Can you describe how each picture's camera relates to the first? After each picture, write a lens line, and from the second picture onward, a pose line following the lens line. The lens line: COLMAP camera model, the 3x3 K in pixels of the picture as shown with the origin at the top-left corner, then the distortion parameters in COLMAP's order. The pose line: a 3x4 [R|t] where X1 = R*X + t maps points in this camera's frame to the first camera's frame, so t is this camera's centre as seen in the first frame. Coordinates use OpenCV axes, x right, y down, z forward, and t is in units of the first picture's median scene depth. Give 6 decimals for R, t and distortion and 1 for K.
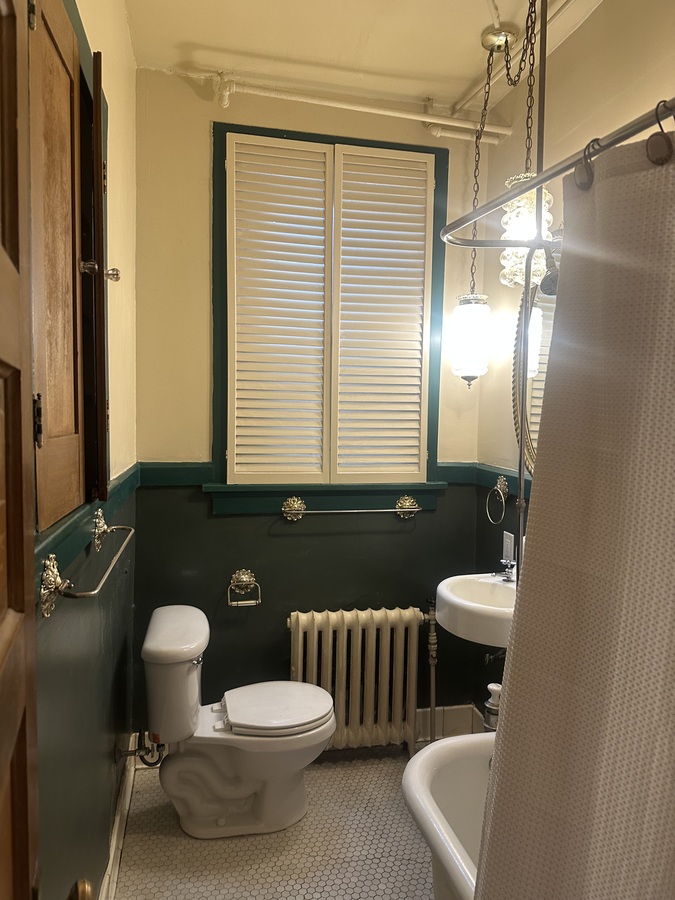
lens RADIAL K [[624.1, 0, 334.5], [0, 624.1, 447.4], [0, 0, 1]] dist [0.099175, -0.128437]
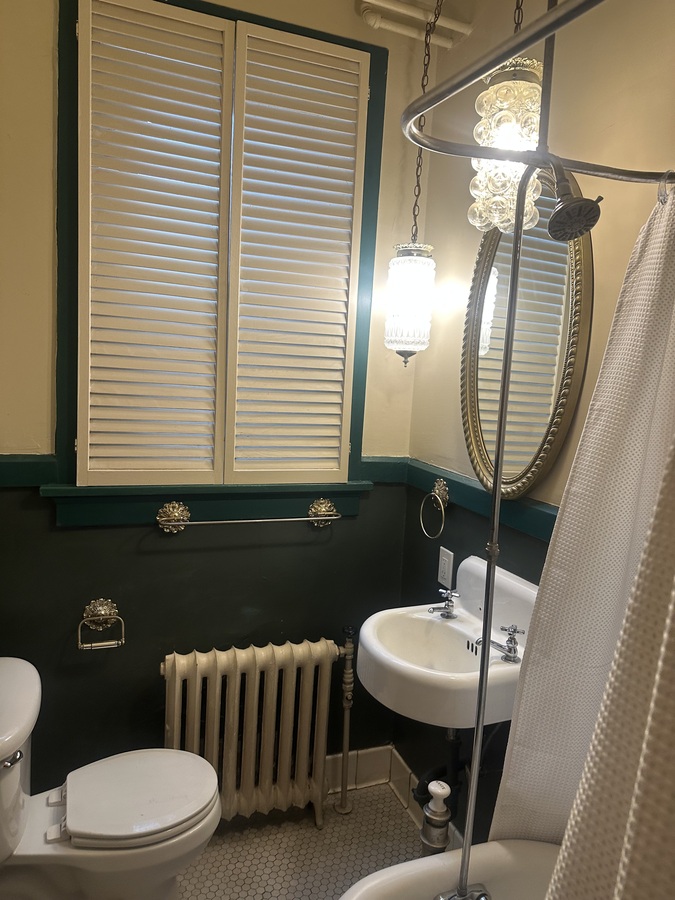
lens RADIAL K [[624.1, 0, 334.5], [0, 624.1, 447.4], [0, 0, 1]] dist [0.099175, -0.128437]
pose [[0.989218, 0.020345, 0.145031, 0.015614], [-0.029696, 0.997597, 0.062603, -0.039286], [-0.143409, -0.066235, 0.987445, 0.232941]]
